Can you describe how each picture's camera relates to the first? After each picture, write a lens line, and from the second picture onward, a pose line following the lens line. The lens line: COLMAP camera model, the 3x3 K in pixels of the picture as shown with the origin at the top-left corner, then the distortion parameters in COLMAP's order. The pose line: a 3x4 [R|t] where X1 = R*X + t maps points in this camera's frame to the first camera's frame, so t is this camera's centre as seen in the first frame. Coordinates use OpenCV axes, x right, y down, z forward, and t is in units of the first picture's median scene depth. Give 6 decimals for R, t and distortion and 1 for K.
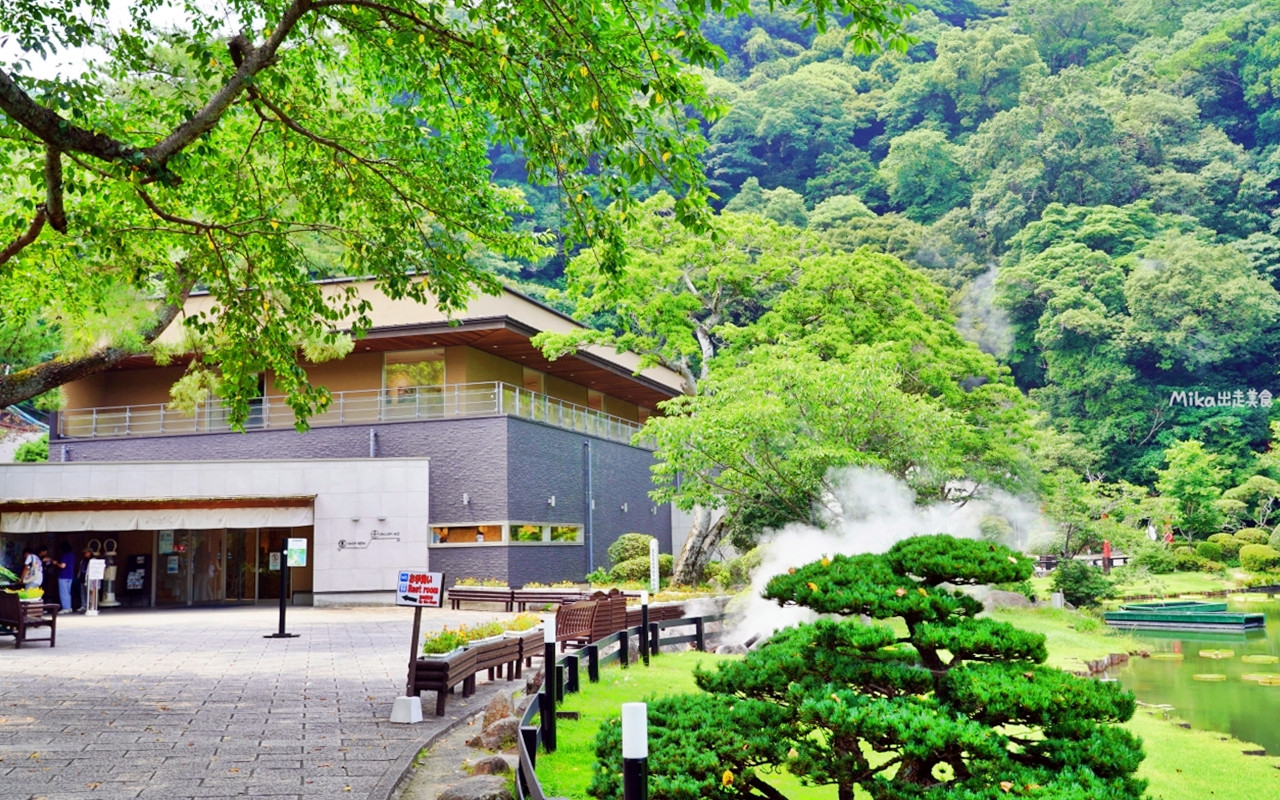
lens RADIAL K [[1198.8, 0, 640.0], [0, 1198.8, 400.0], [0, 0, 1]] dist [0.005155, 0.005351]
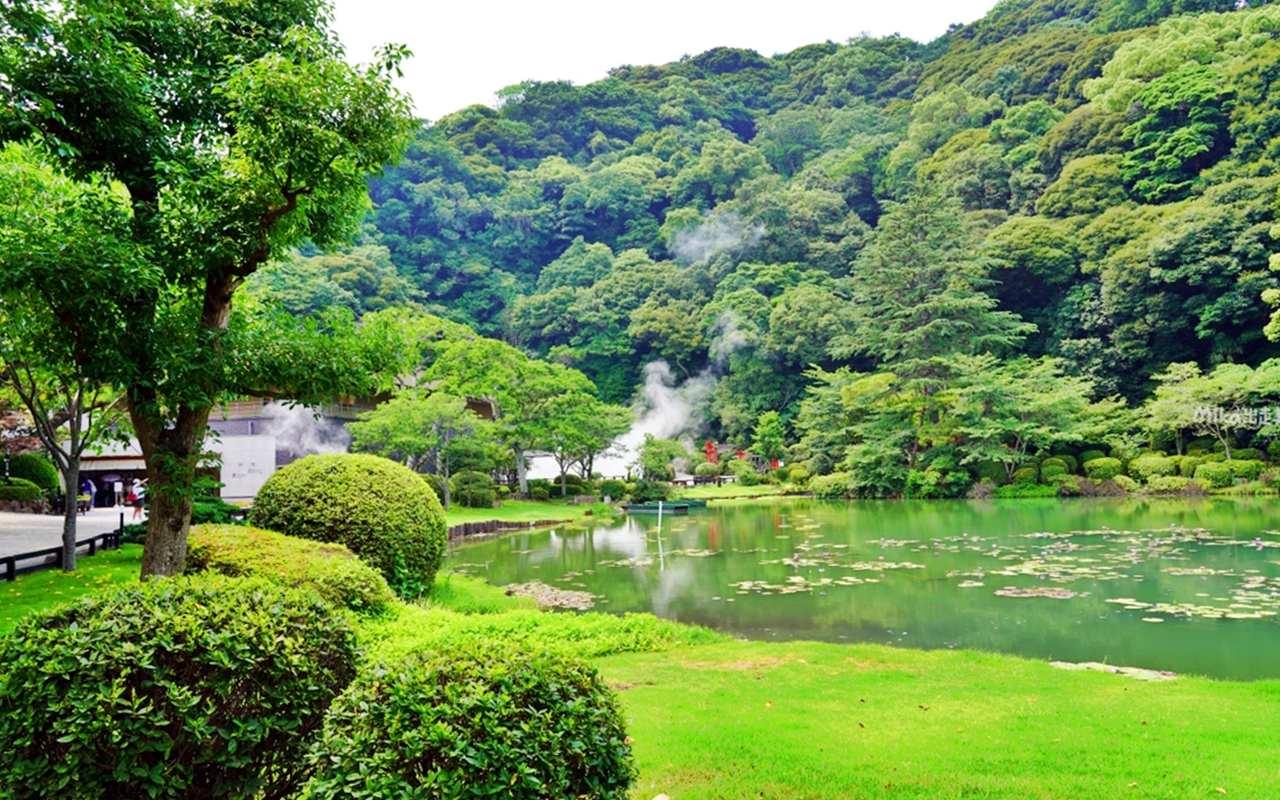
lens RADIAL K [[883.2, 0, 640.0], [0, 883.2, 400.0], [0, 0, 1]] dist [-0.025576, -0.000851]
pose [[0.998374, 0.000429, 0.056995, 0.111456], [-0.003099, 0.998901, 0.046776, -0.026076], [-0.056913, -0.046877, 0.997278, -0.176633]]
